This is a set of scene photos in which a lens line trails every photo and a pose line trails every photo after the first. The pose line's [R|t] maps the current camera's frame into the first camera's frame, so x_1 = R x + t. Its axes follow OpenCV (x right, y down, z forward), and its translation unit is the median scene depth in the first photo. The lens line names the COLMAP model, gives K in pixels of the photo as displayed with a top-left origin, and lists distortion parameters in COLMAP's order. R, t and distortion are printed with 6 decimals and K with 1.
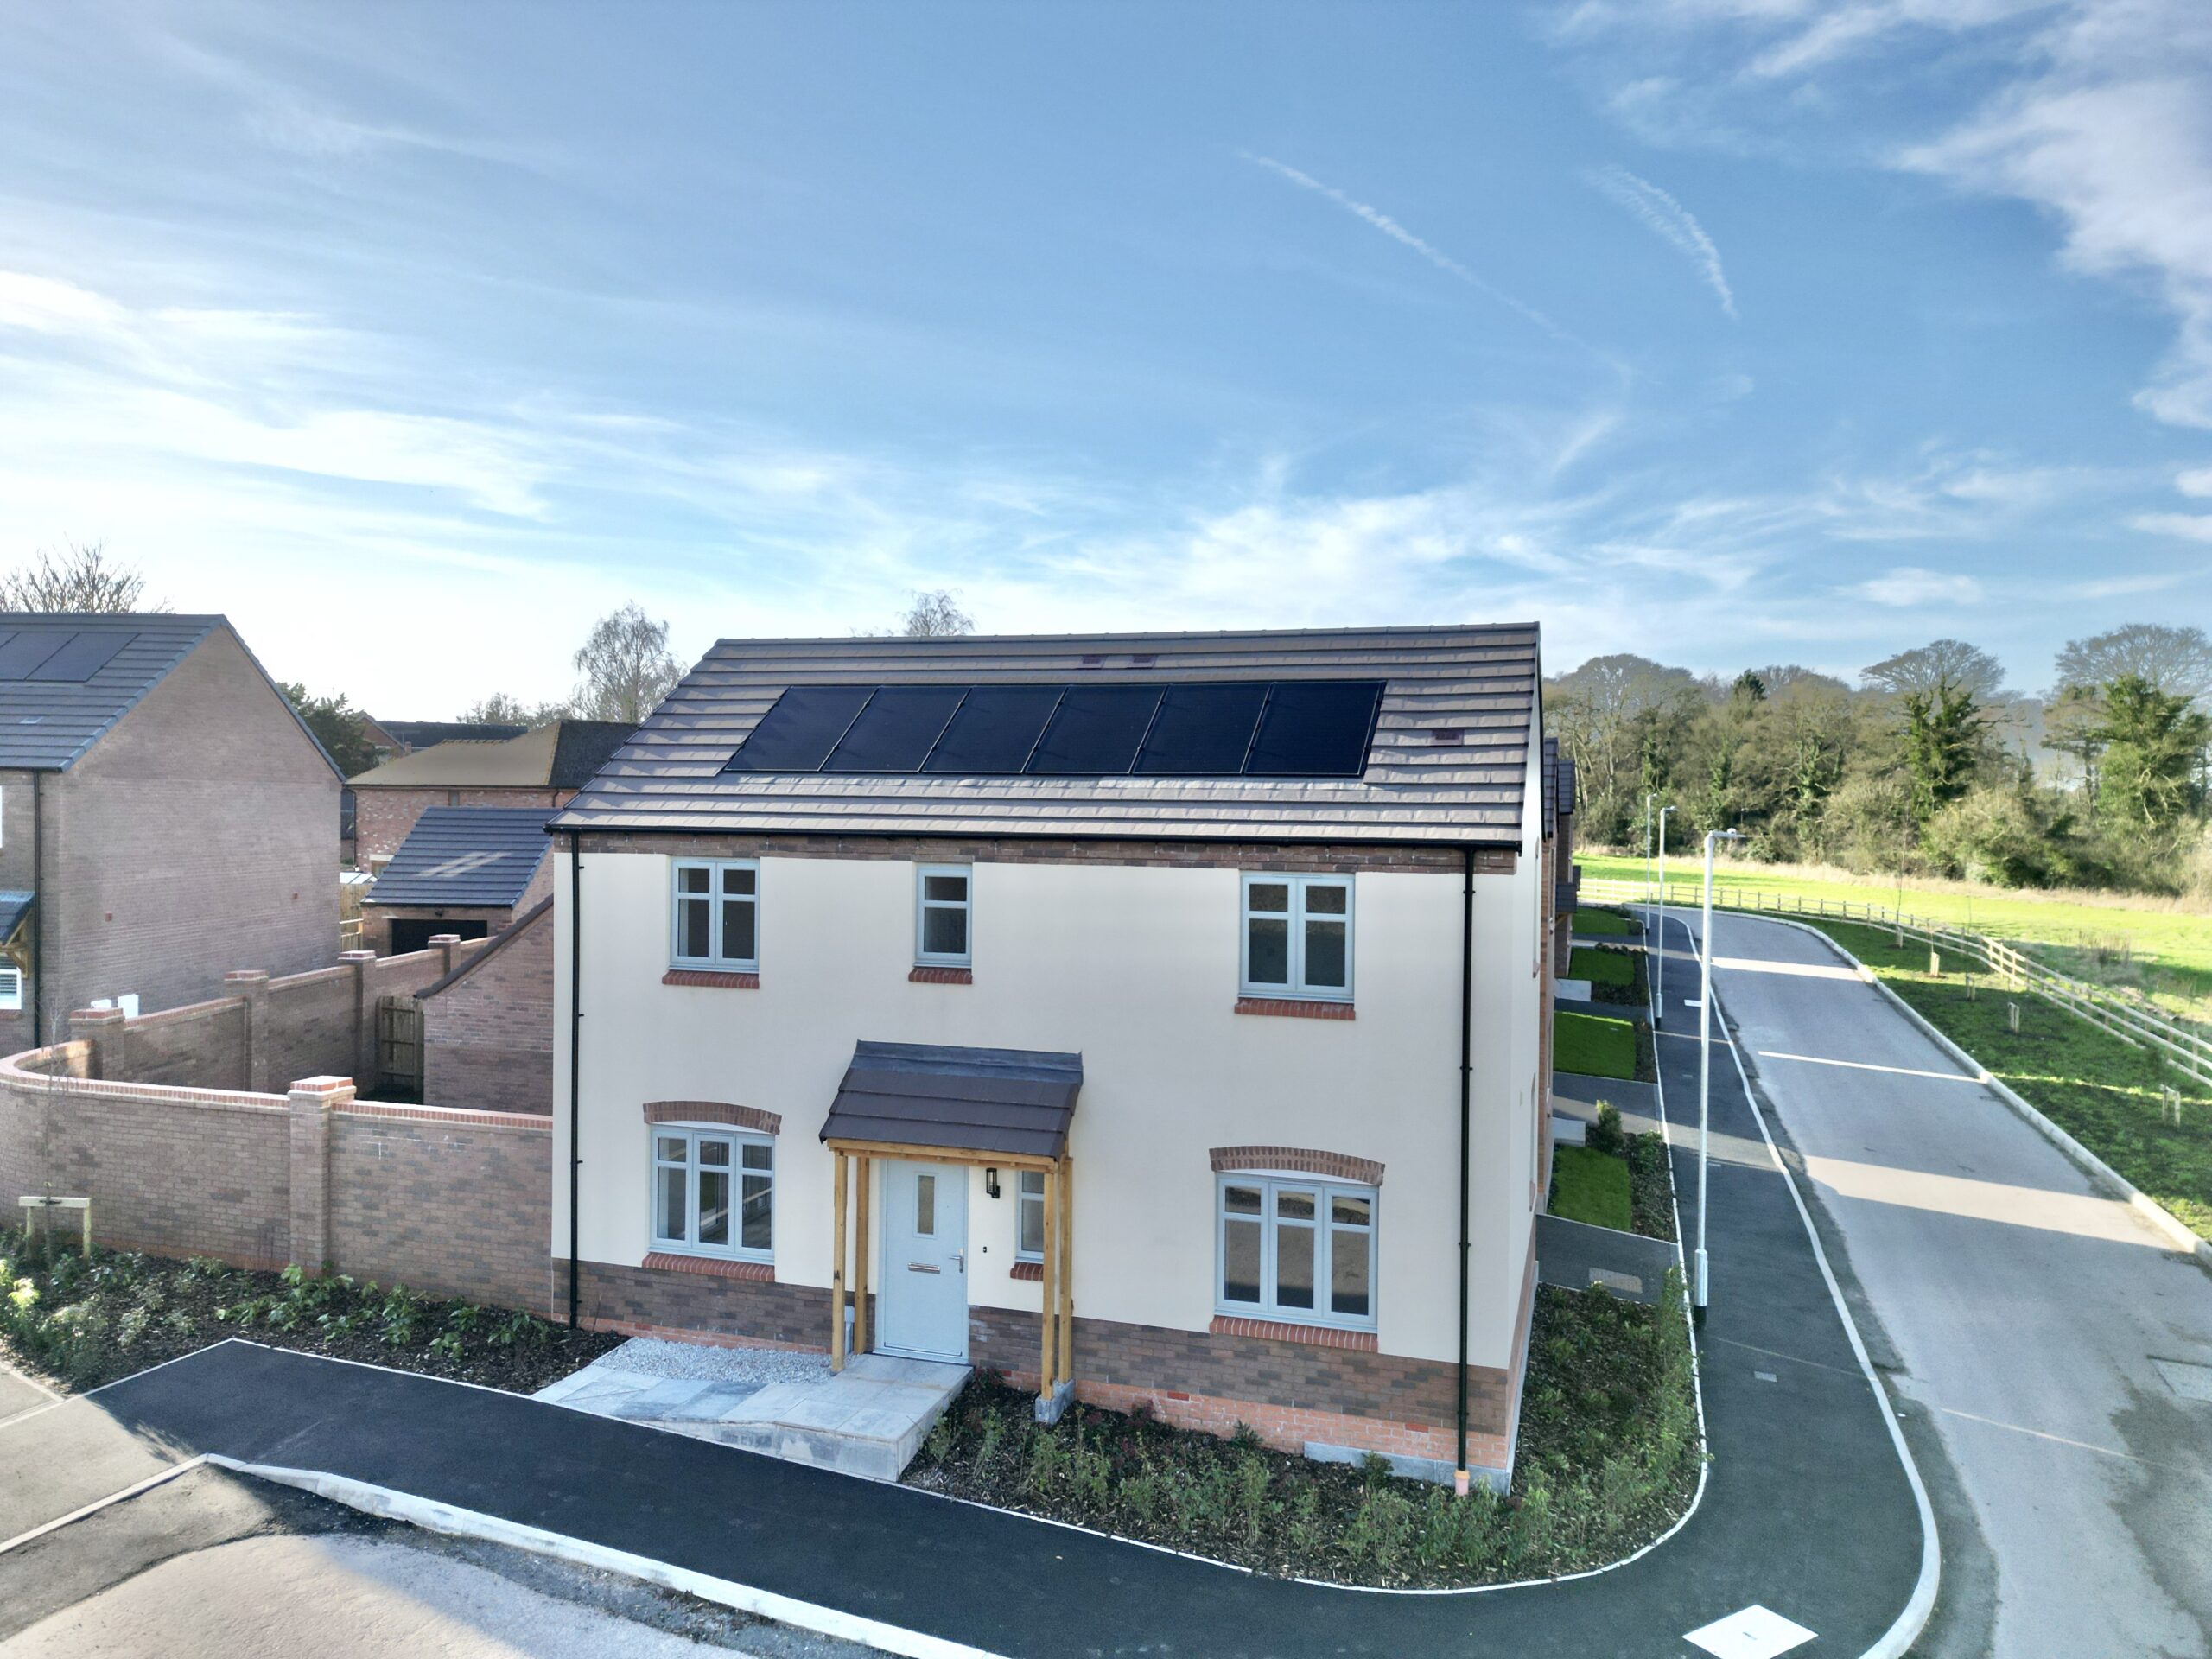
lens RADIAL K [[1539.0, 0, 1112.7], [0, 1539.0, 825.3], [0, 0, 1]] dist [0.082056, -0.079168]
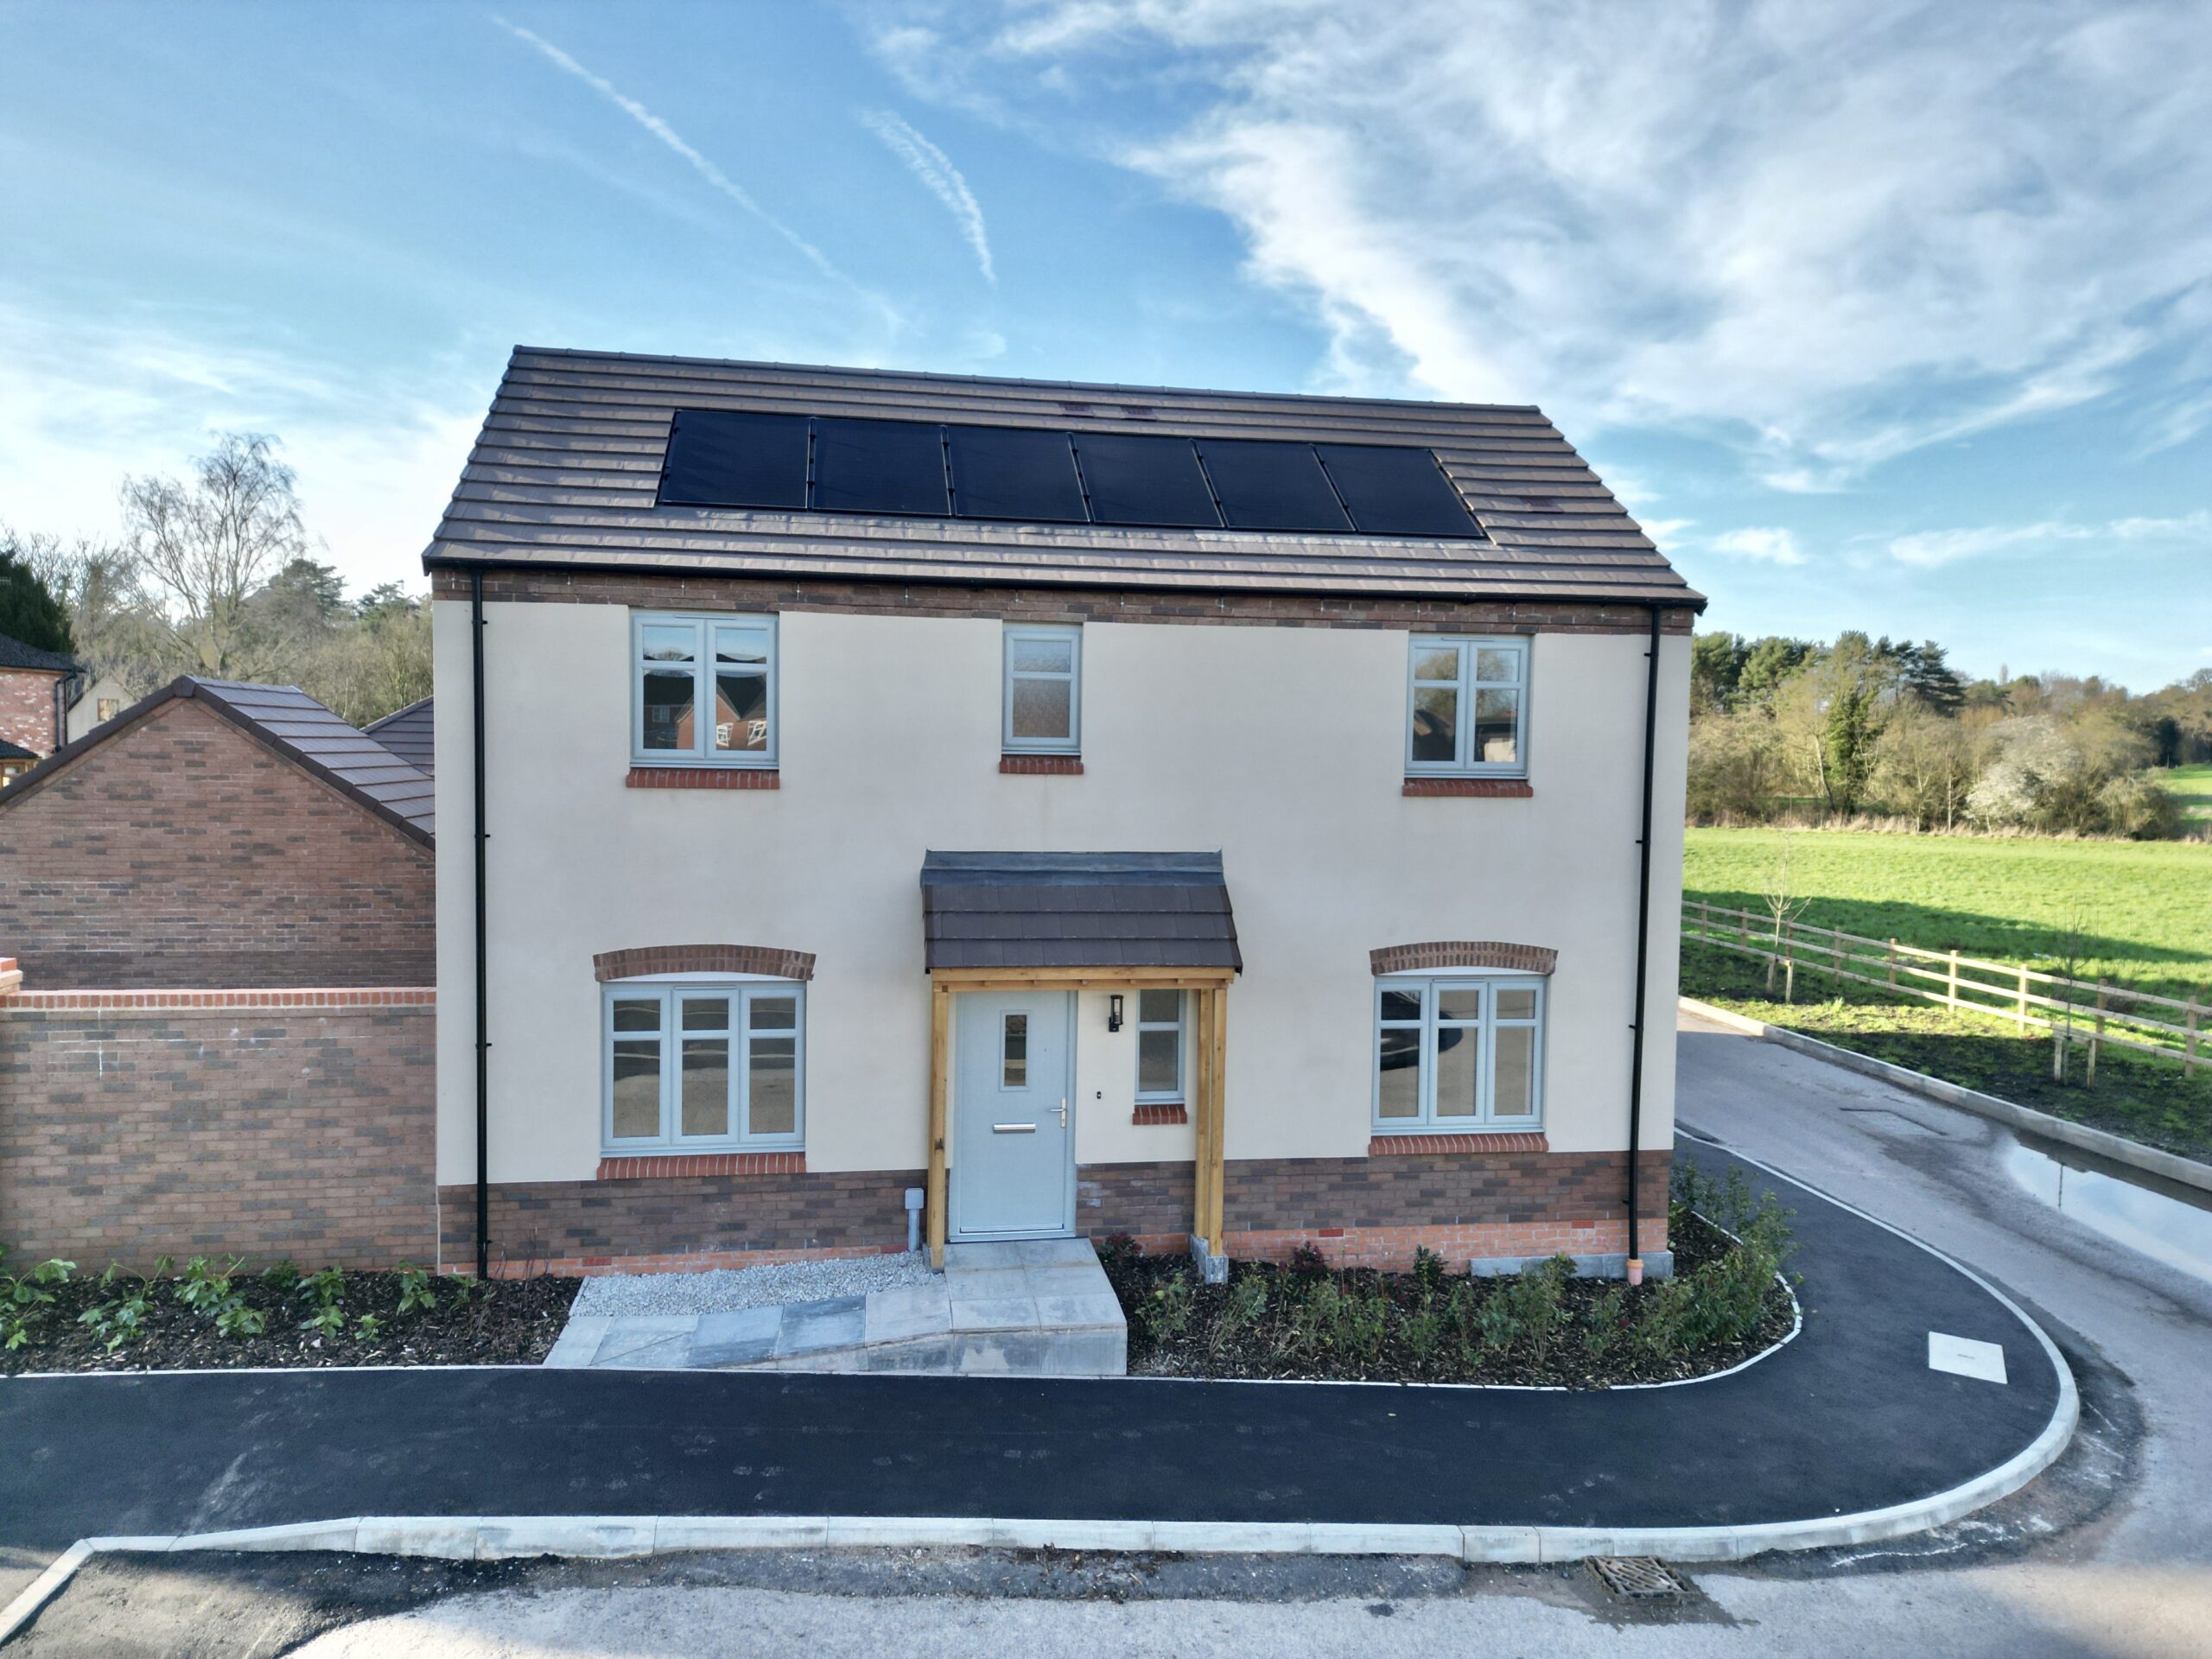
lens RADIAL K [[1539.0, 0, 1112.7], [0, 1539.0, 825.3], [0, 0, 1]] dist [0.082056, -0.079168]
pose [[0.891820, -0.021424, 0.451883, -0.439522], [0.001668, 0.999027, 0.044073, 0.094108], [-0.452387, -0.038551, 0.890988, 0.272187]]
